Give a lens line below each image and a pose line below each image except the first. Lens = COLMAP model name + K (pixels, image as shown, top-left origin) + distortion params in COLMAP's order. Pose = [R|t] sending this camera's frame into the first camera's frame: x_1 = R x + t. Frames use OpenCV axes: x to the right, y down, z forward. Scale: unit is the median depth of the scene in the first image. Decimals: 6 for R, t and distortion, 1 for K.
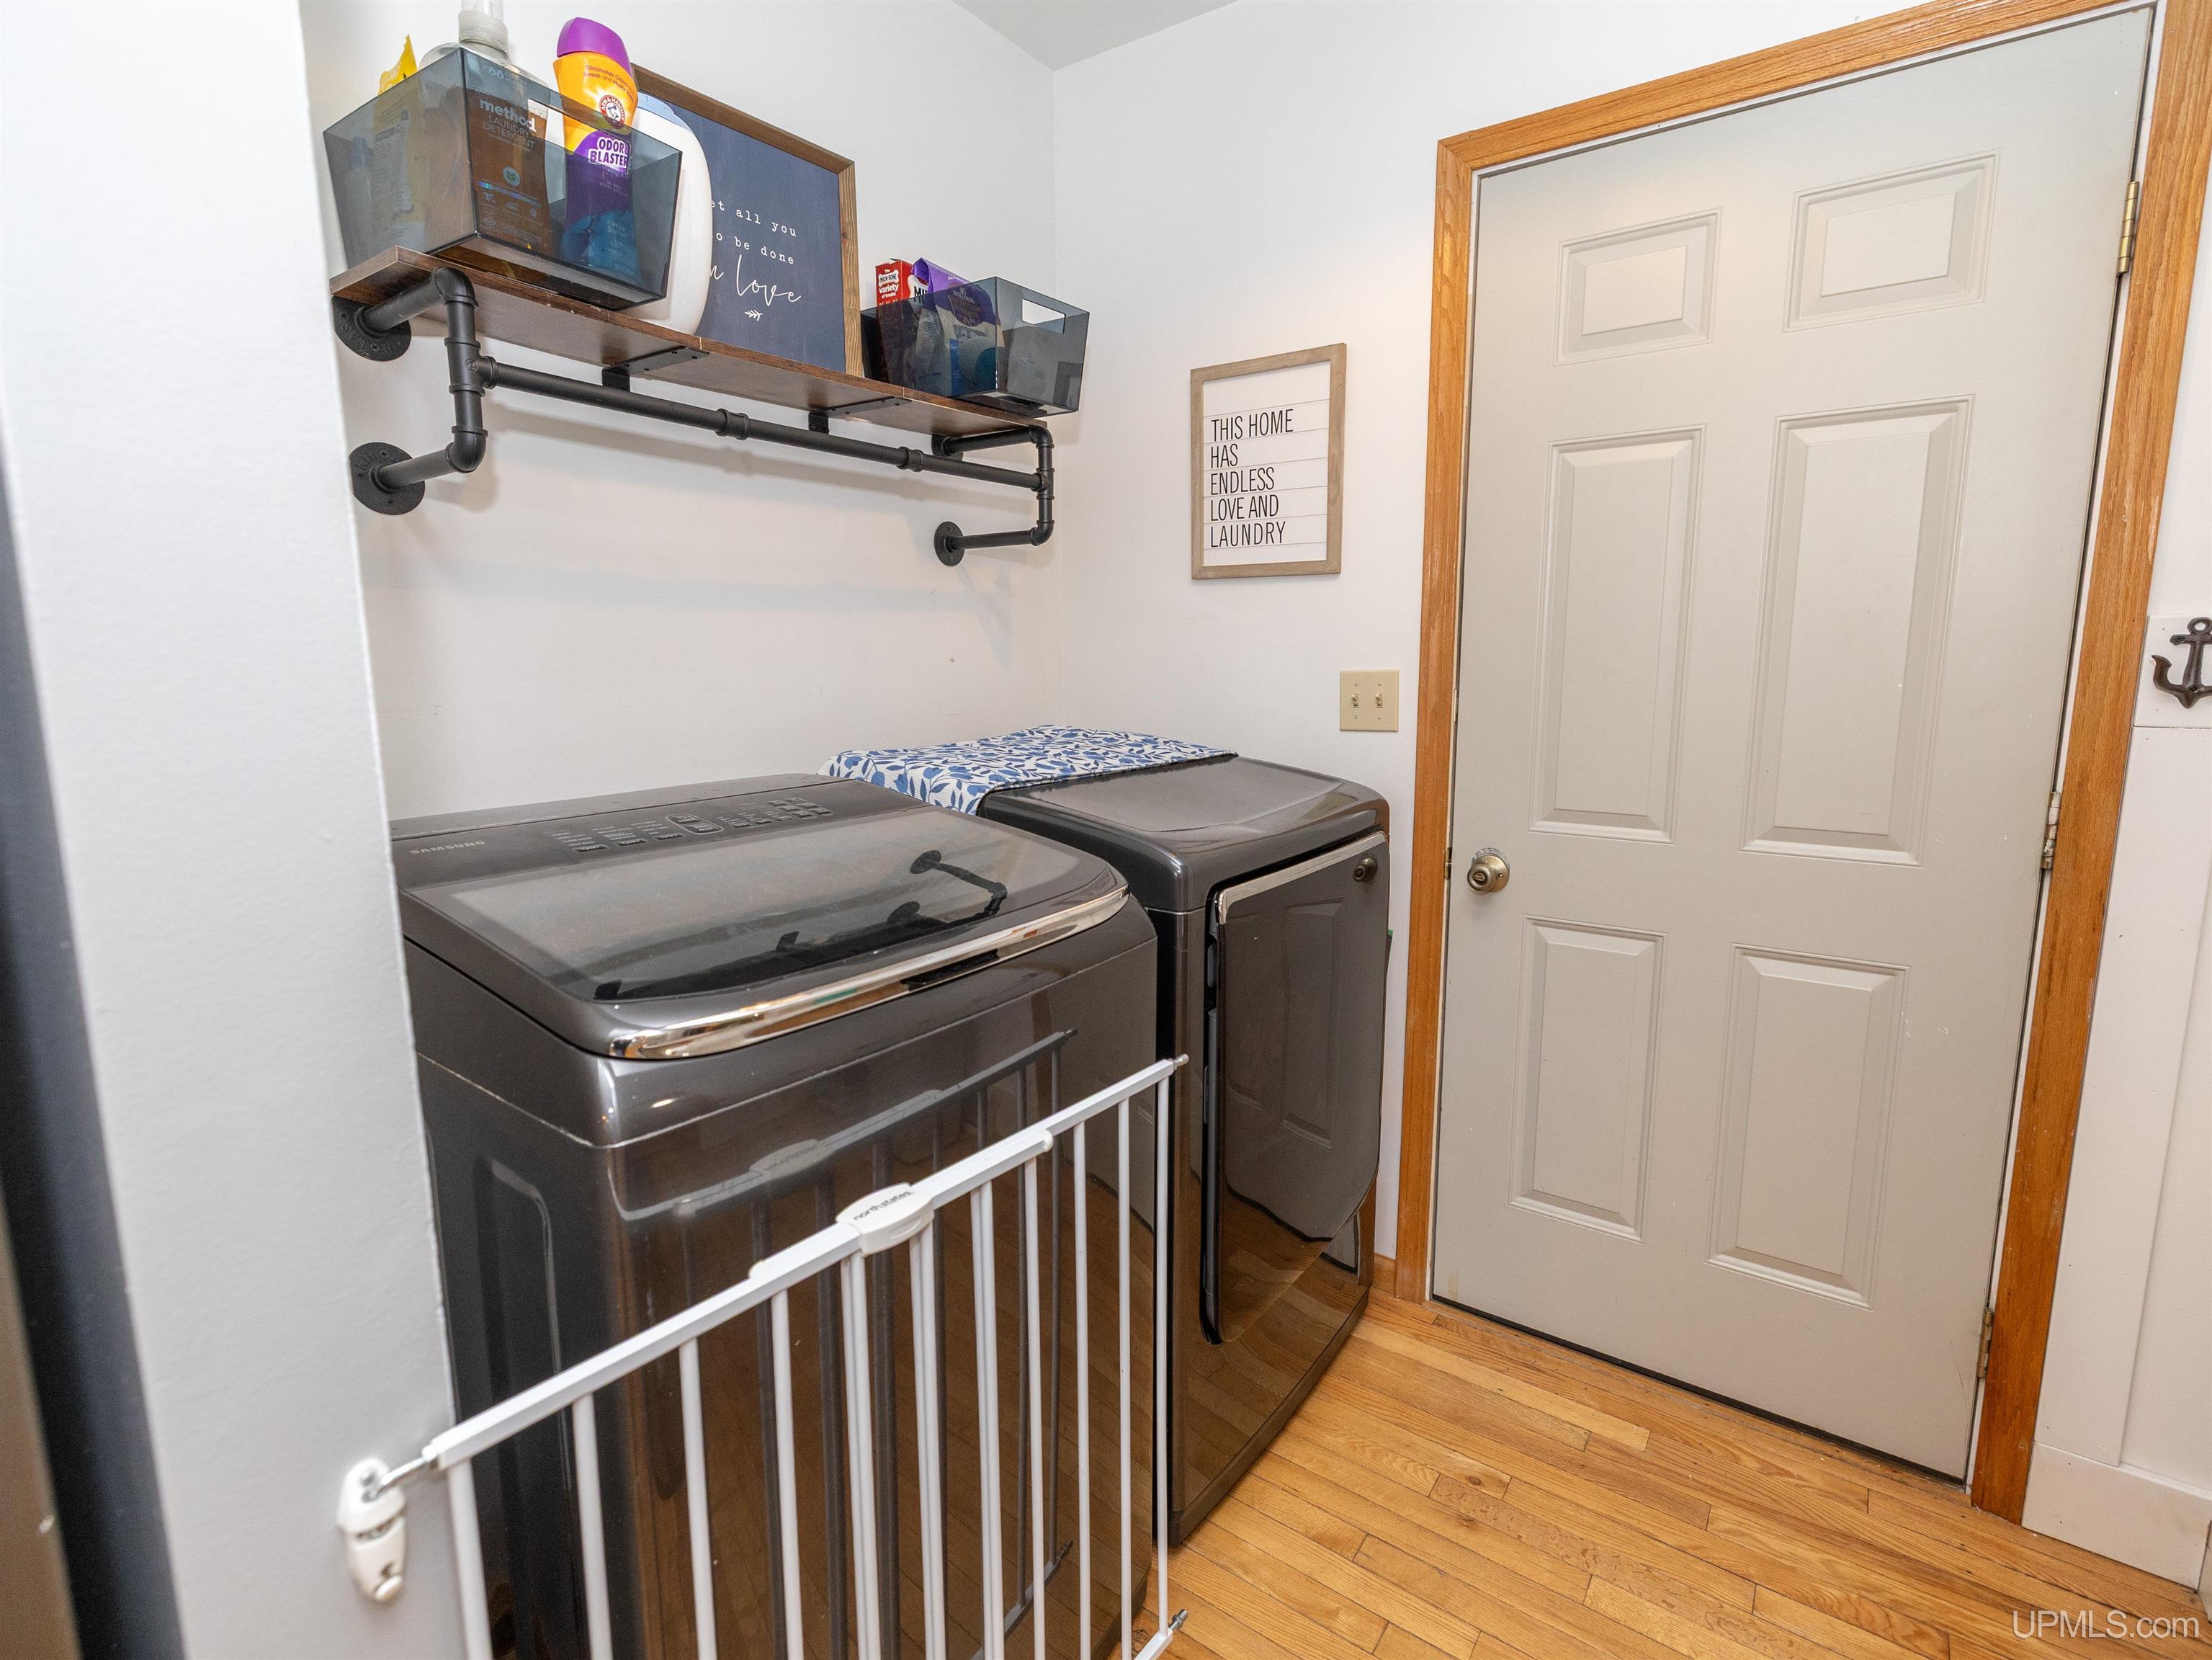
lens RADIAL K [[1045.0, 0, 1108.6], [0, 1045.0, 814.3], [0, 0, 1]] dist [0.002427, 0.000117]
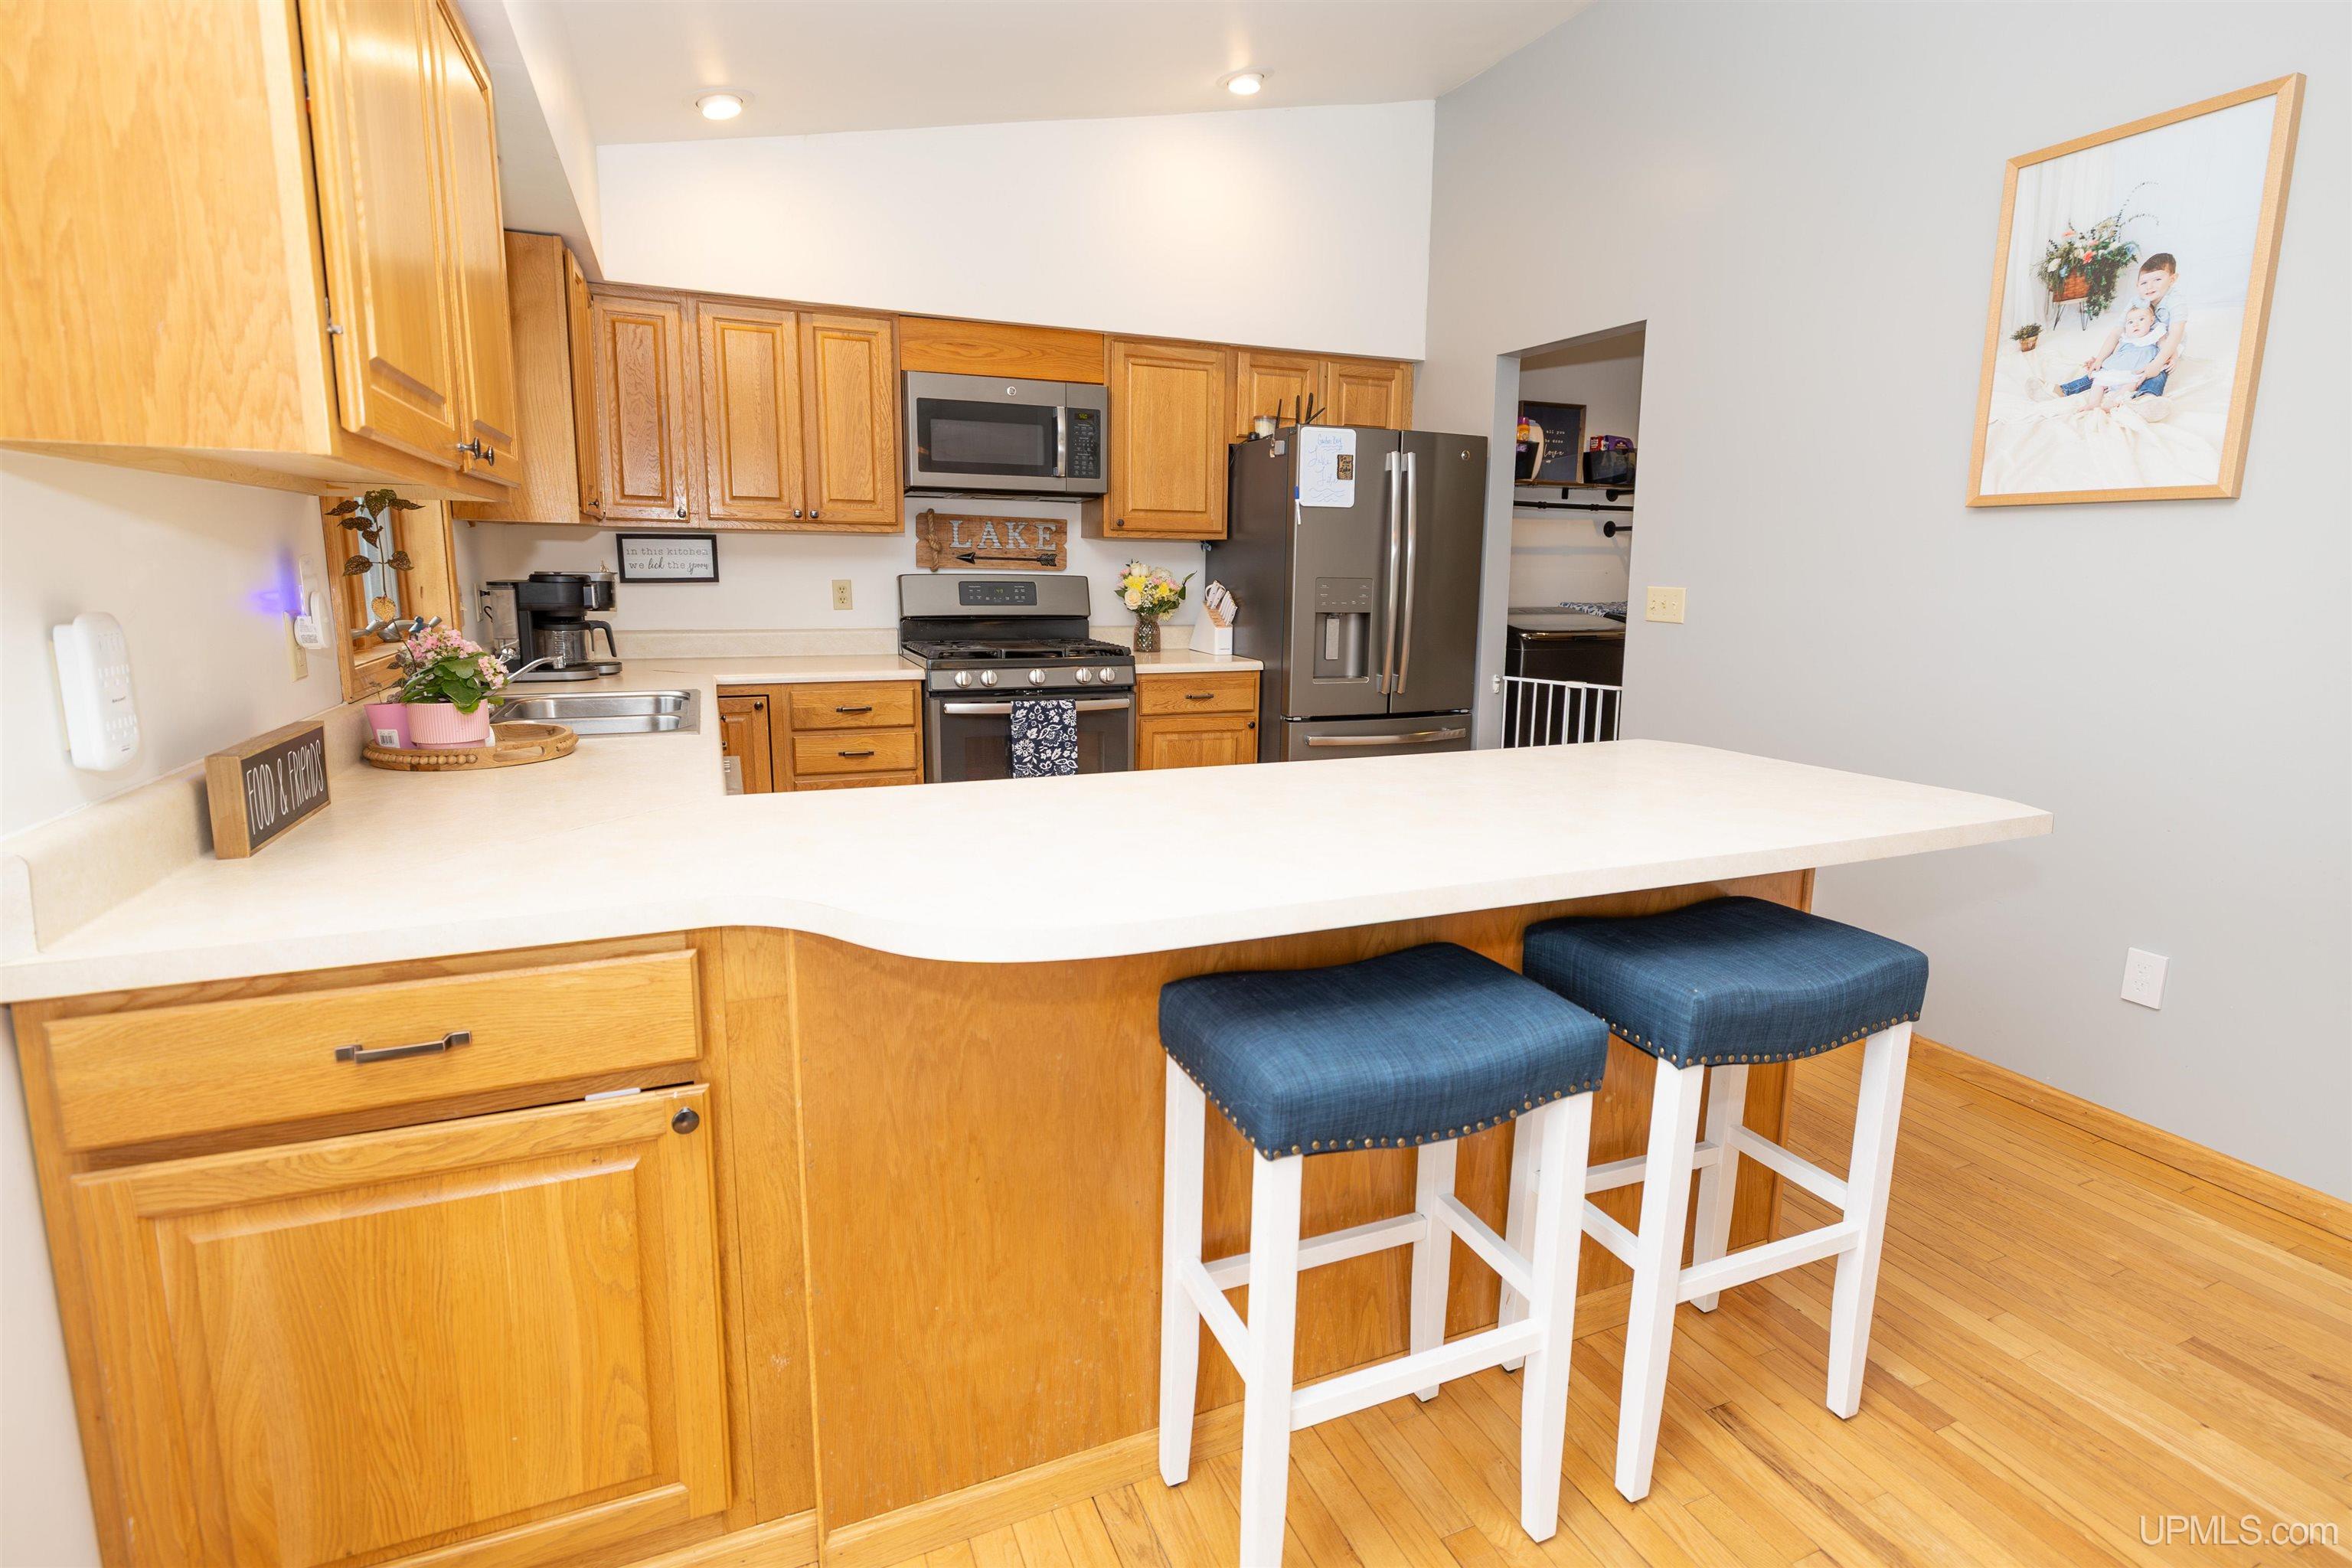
lens RADIAL K [[1144.9, 0, 1213.8], [0, 1144.9, 756.6], [0, 0, 1]] dist [-0.006309, 0.002470]
pose [[0.863579, 0.096969, -0.494801, 0.570793], [-0.089755, 0.995224, 0.038389, 0.357985], [0.496160, 0.011259, 0.868158, -2.433452]]
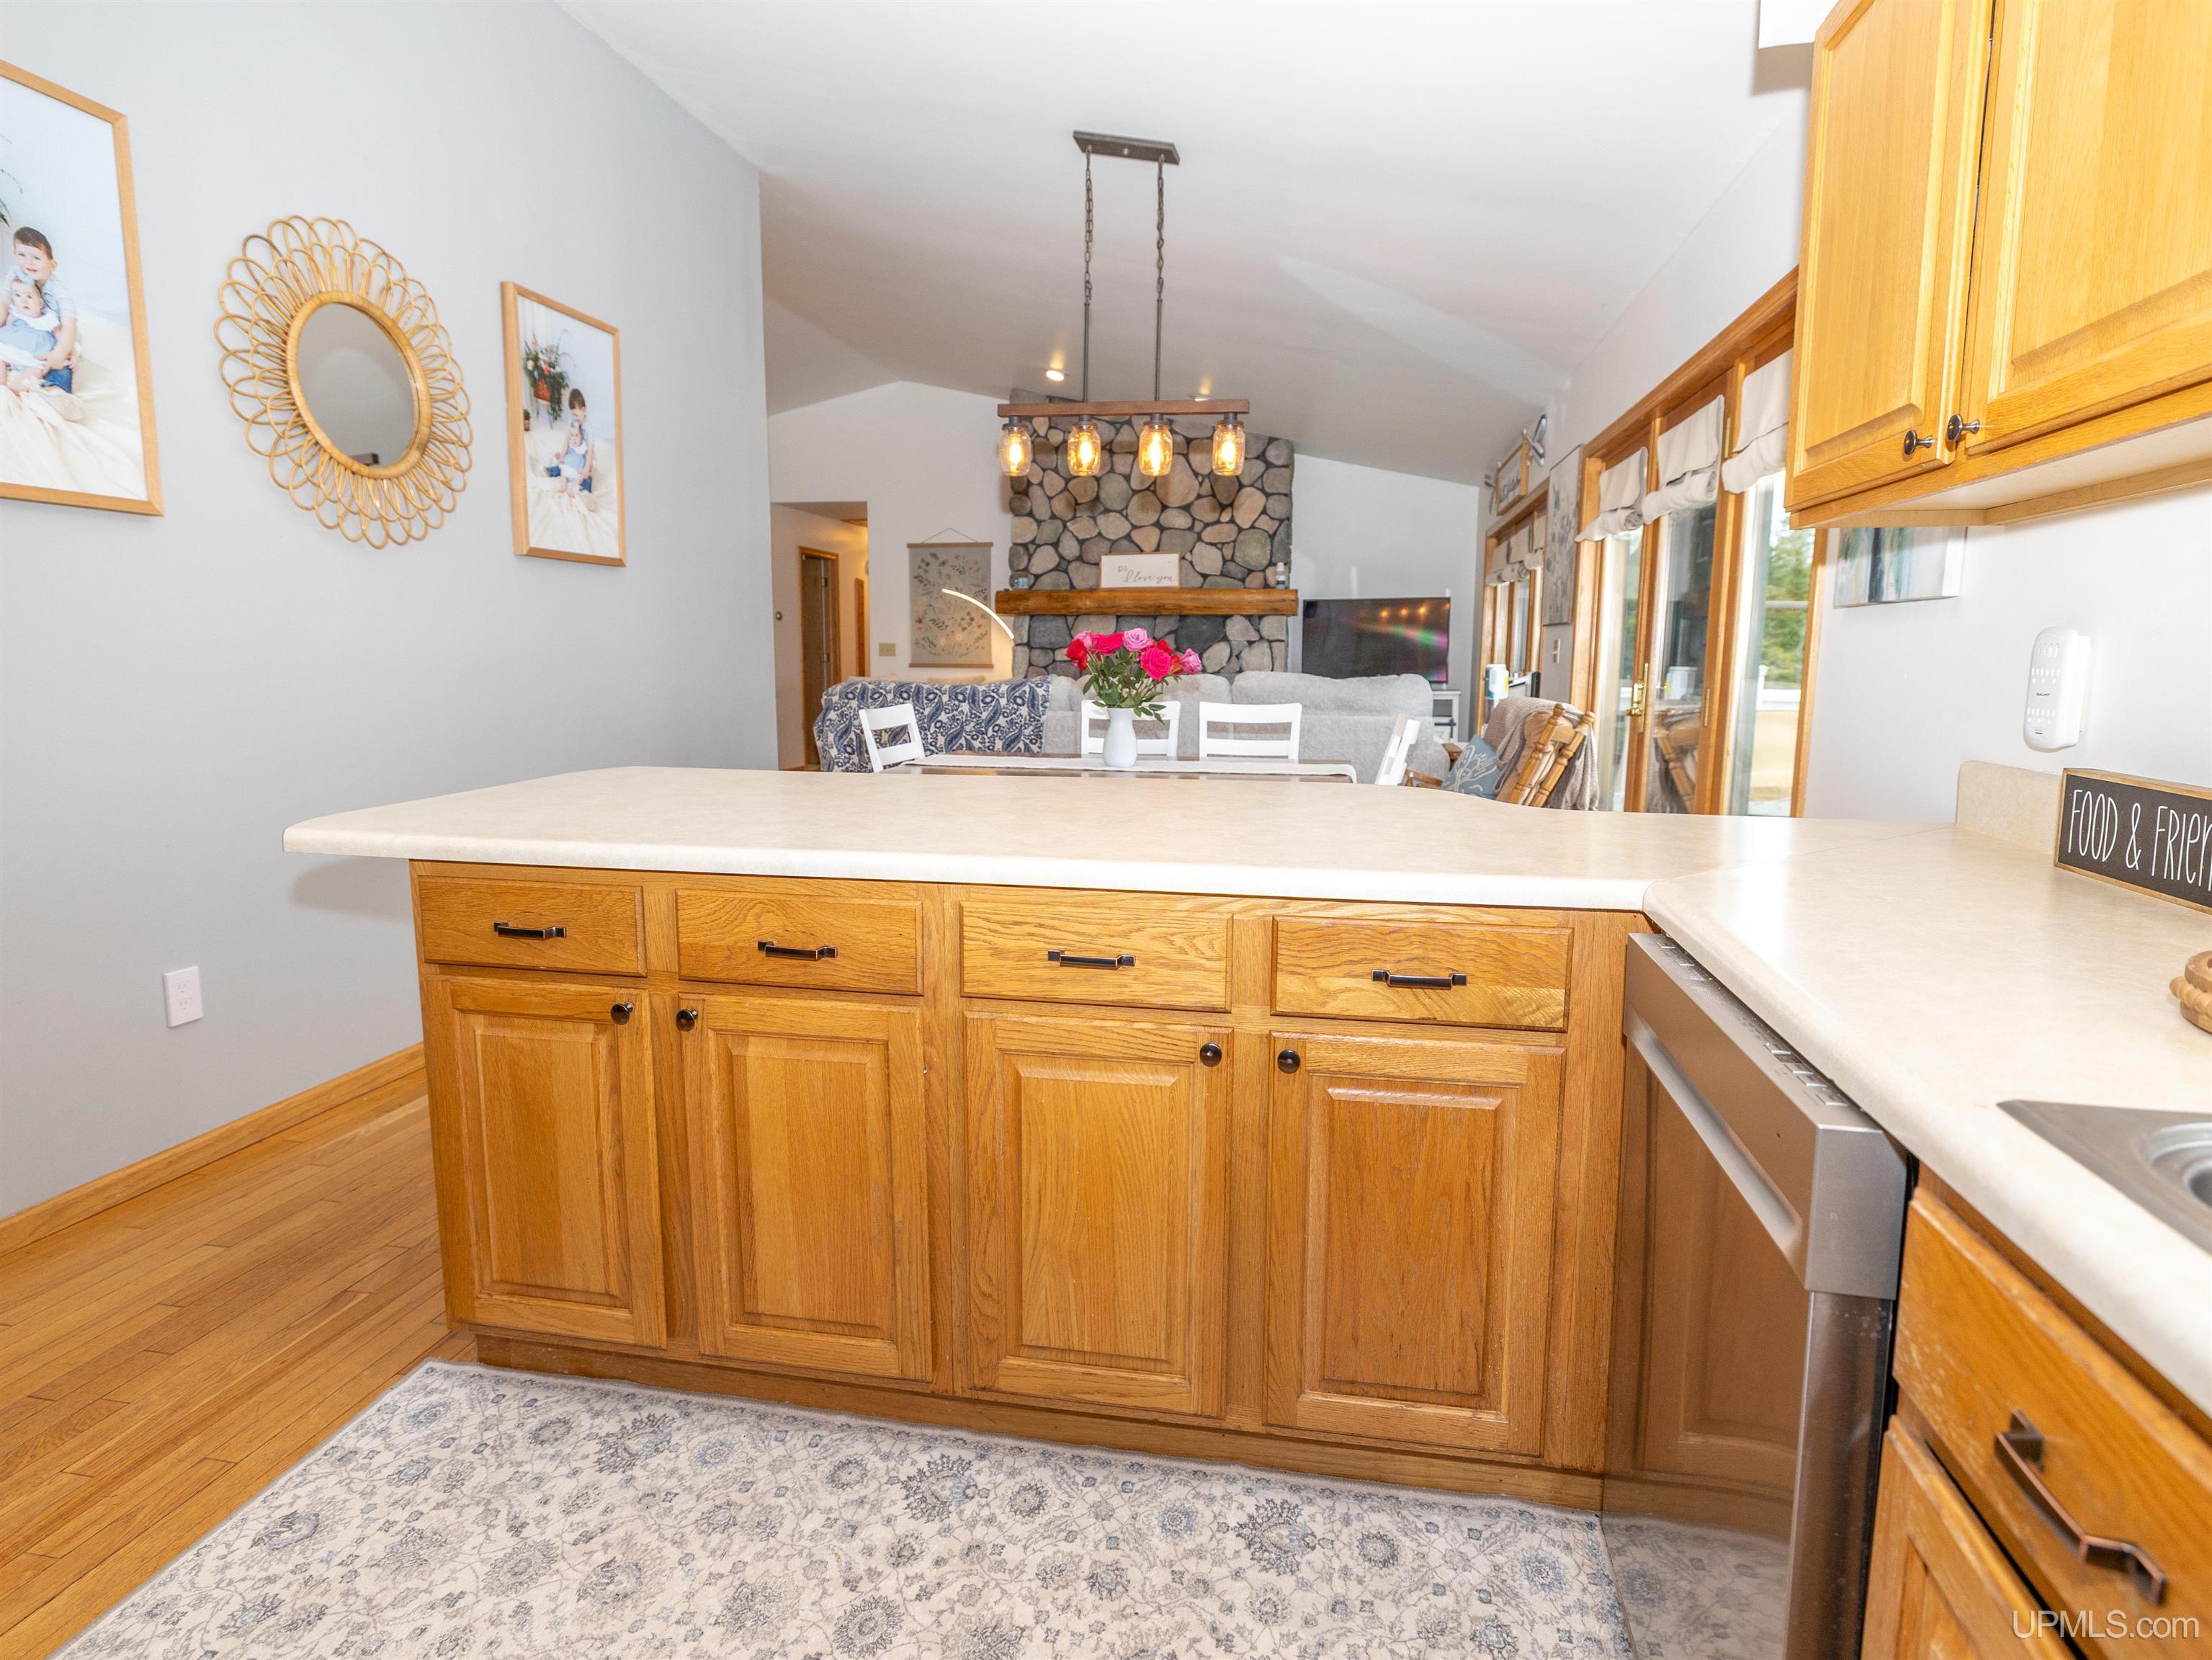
lens RADIAL K [[1199.7, 0, 1114.2], [0, 1199.7, 808.3], [0, 0, 1]] dist [0.001951, -0.002235]
pose [[-0.418278, -0.119003, 0.900490, -0.995176], [0.128503, 0.973656, 0.188362, 0.216304], [-0.899183, 0.194503, -0.391967, -1.036905]]
